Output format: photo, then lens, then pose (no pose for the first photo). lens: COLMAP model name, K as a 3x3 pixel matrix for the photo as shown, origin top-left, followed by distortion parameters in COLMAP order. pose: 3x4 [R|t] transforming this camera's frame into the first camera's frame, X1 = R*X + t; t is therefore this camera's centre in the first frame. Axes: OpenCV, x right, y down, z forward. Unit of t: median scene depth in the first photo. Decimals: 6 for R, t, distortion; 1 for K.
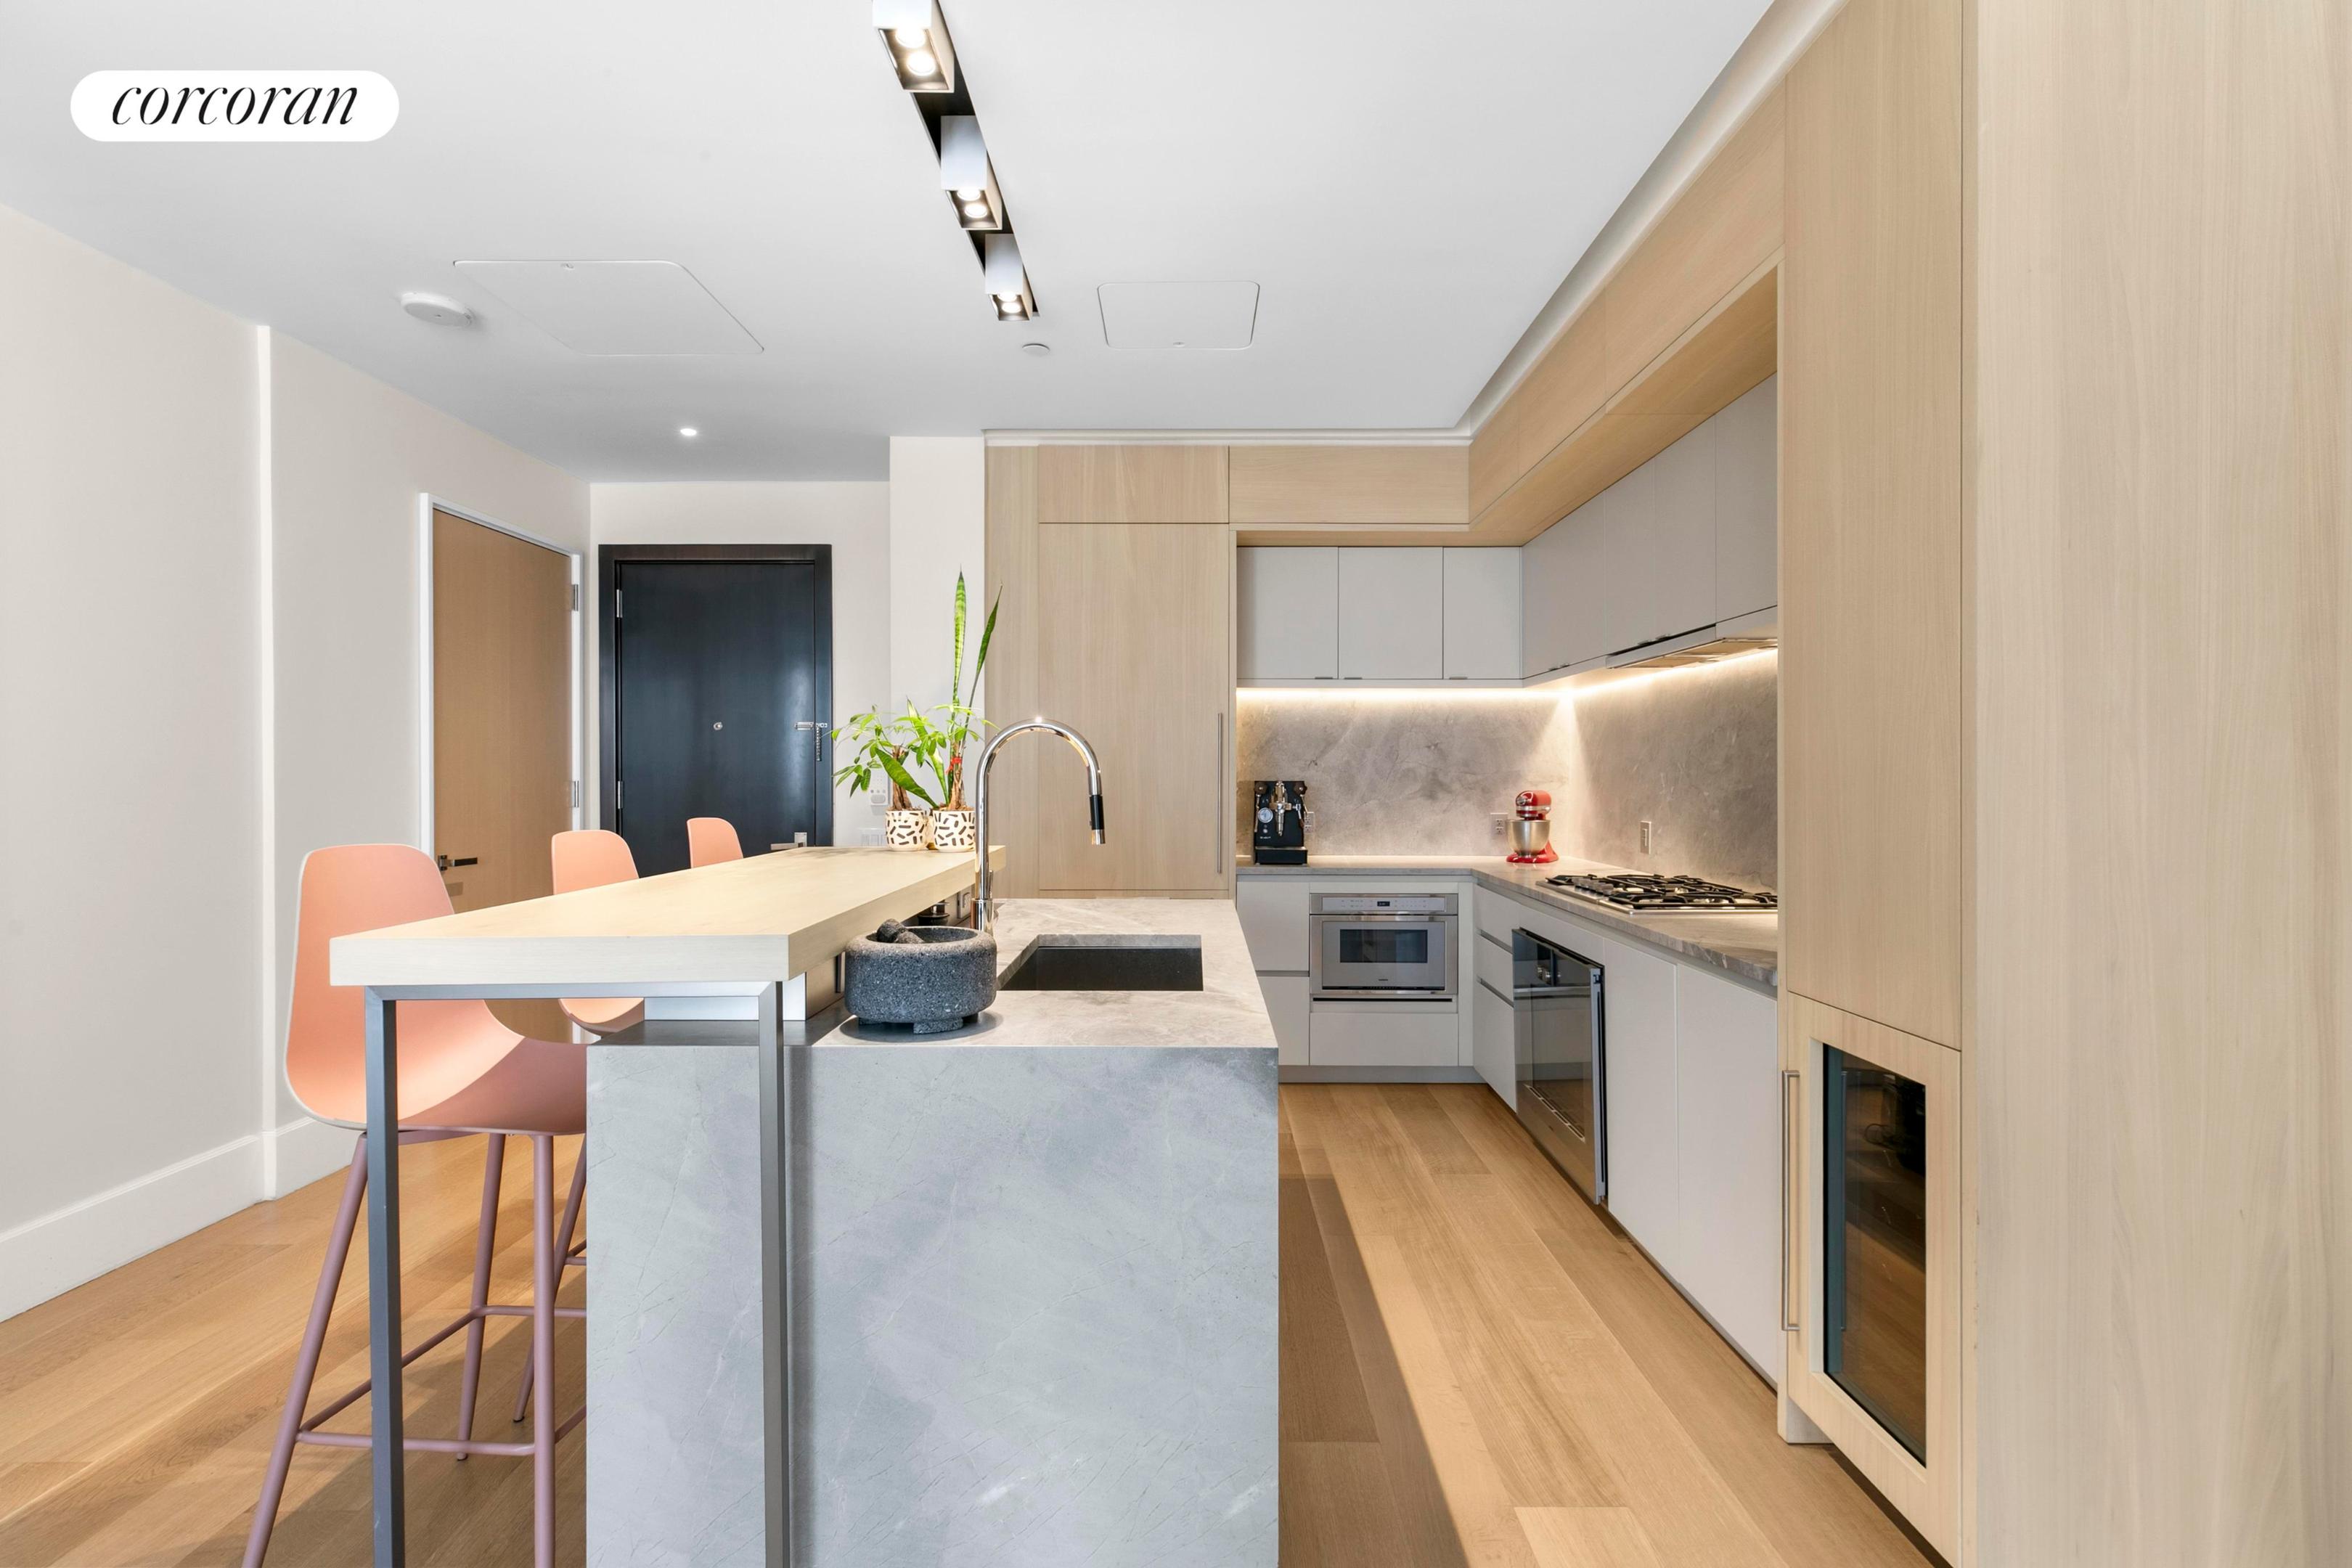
lens RADIAL K [[1055.6, 0, 1190.3], [0, 1055.6, 783.2], [0, 0, 1]] dist [-0.002041, -0.000050]
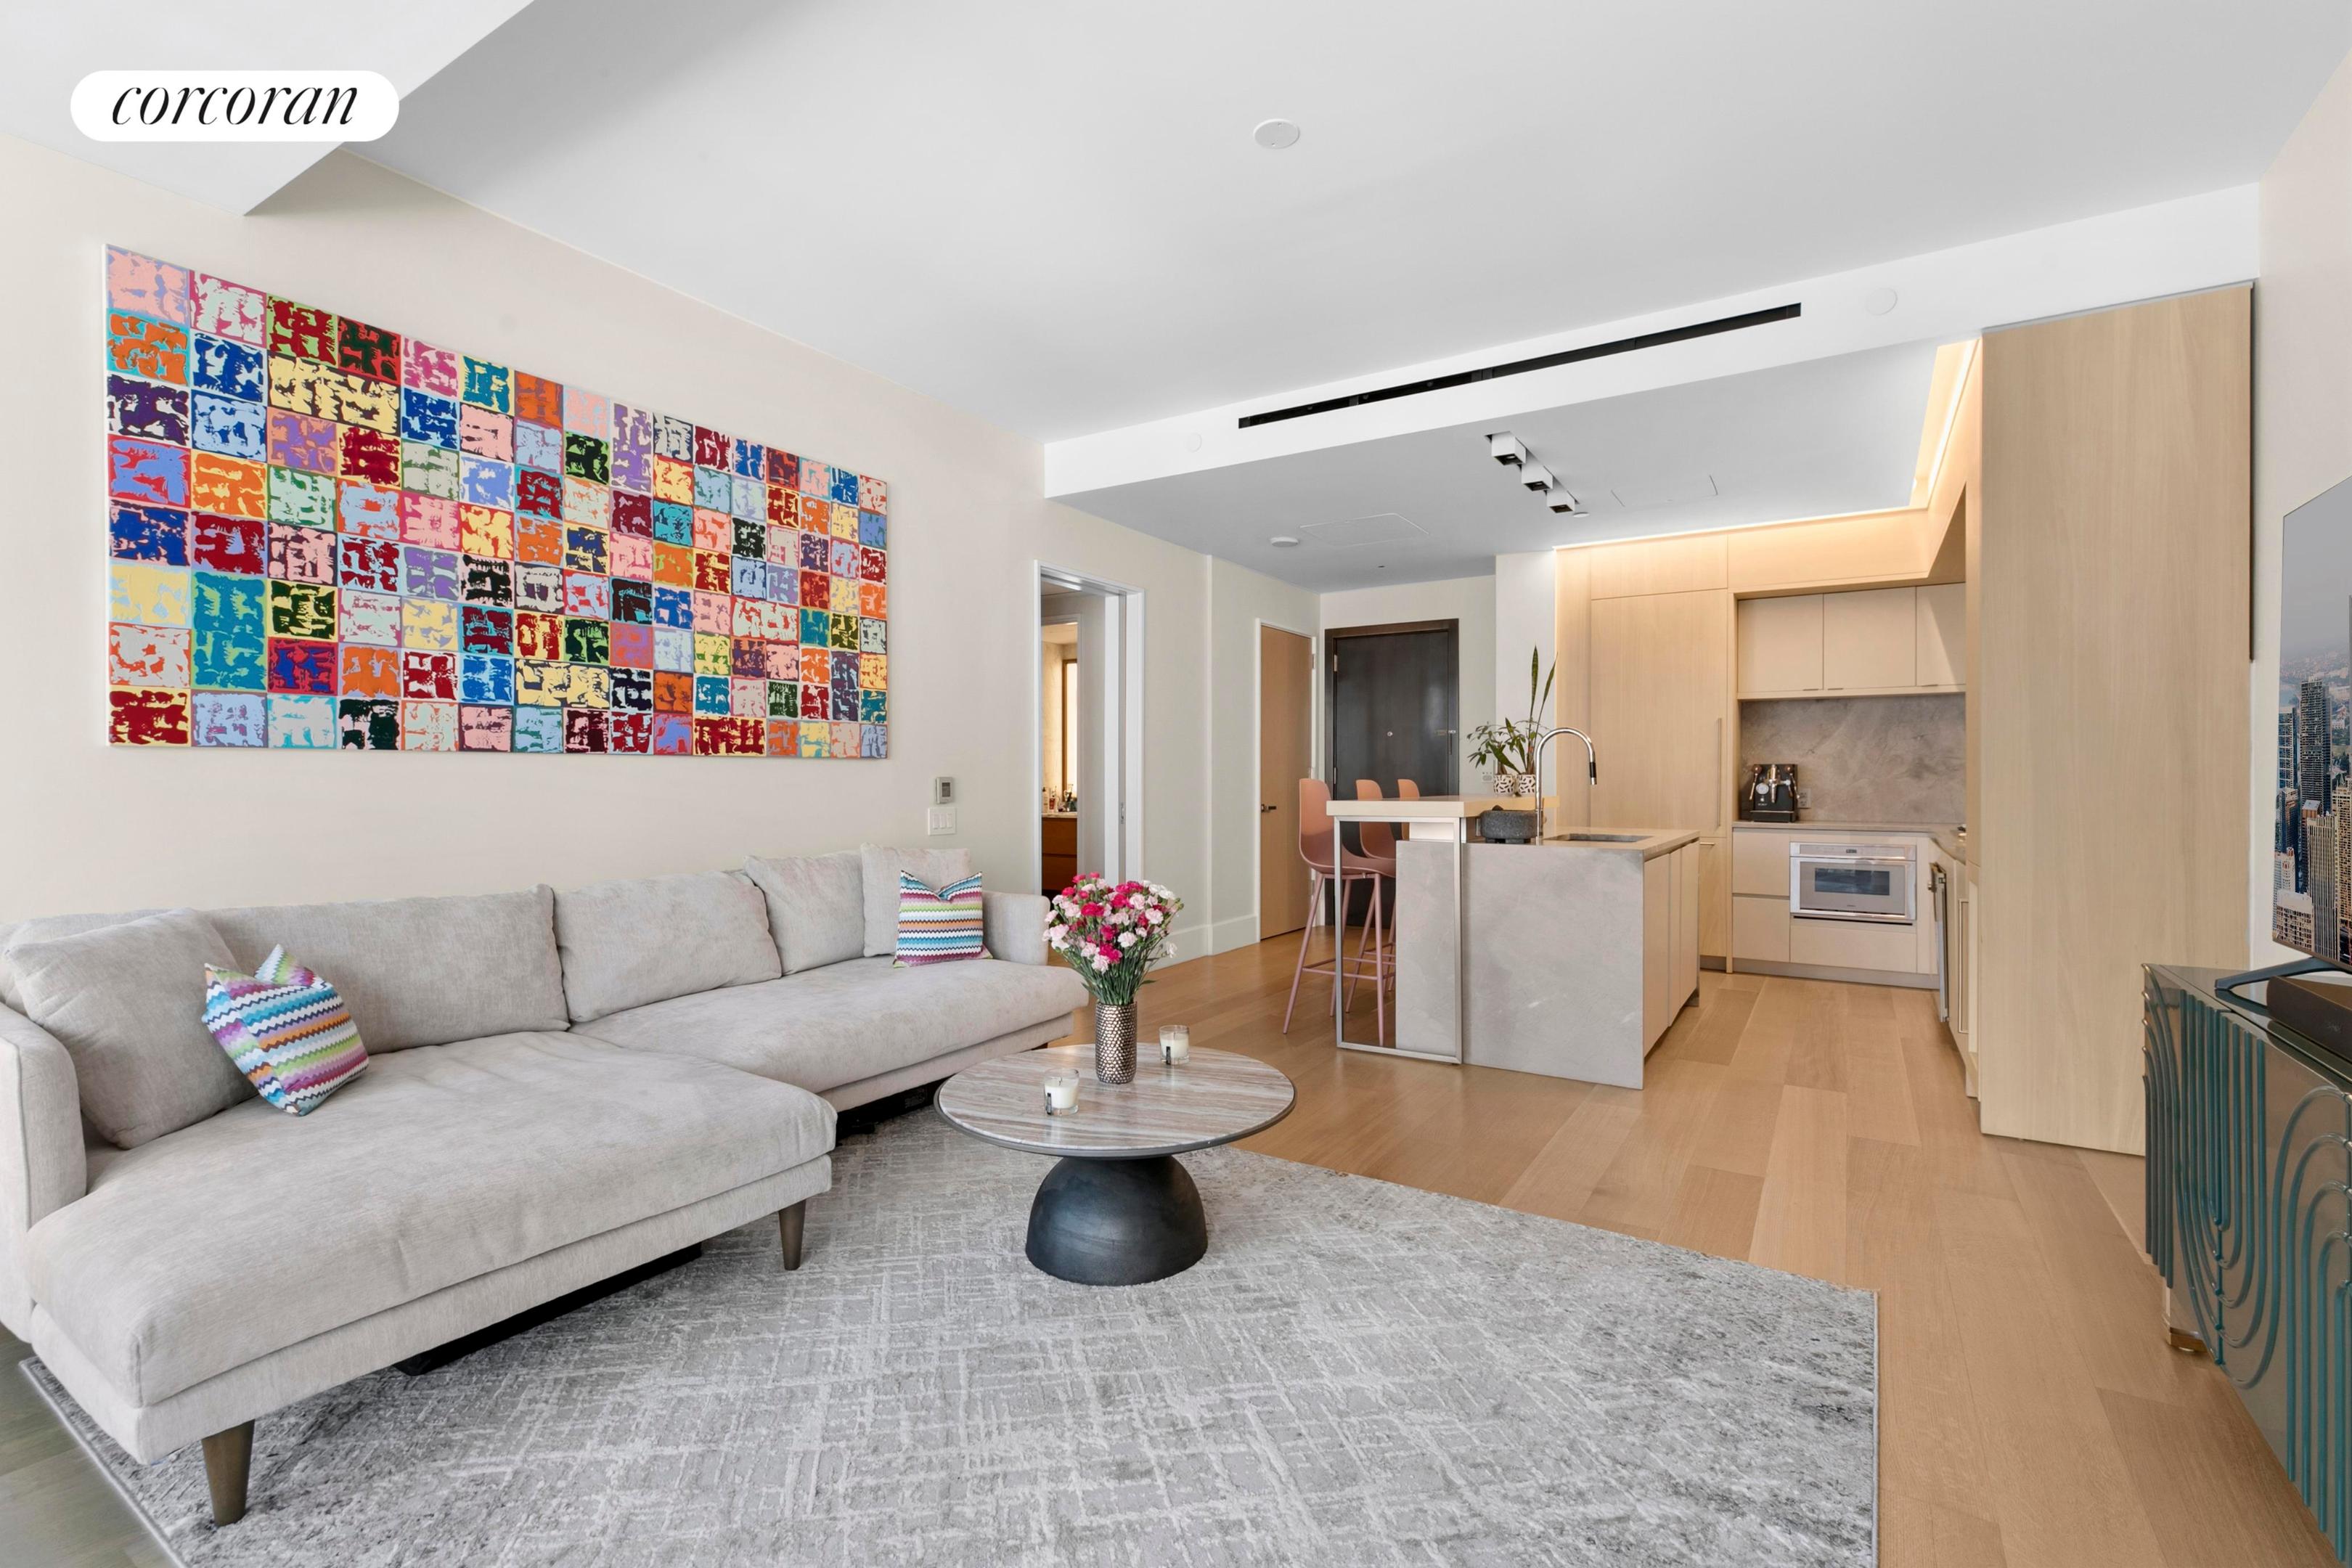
lens RADIAL K [[1055.6, 0, 1179.4], [0, 1055.6, 786.8], [0, 0, 1]] dist [-0.002041, -0.000050]
pose [[0.845202, 0.004803, -0.534425, 0.170091], [-0.004470, 0.999988, 0.001918, 0.029435], [0.534428, 0.000768, 0.845214, -0.622244]]
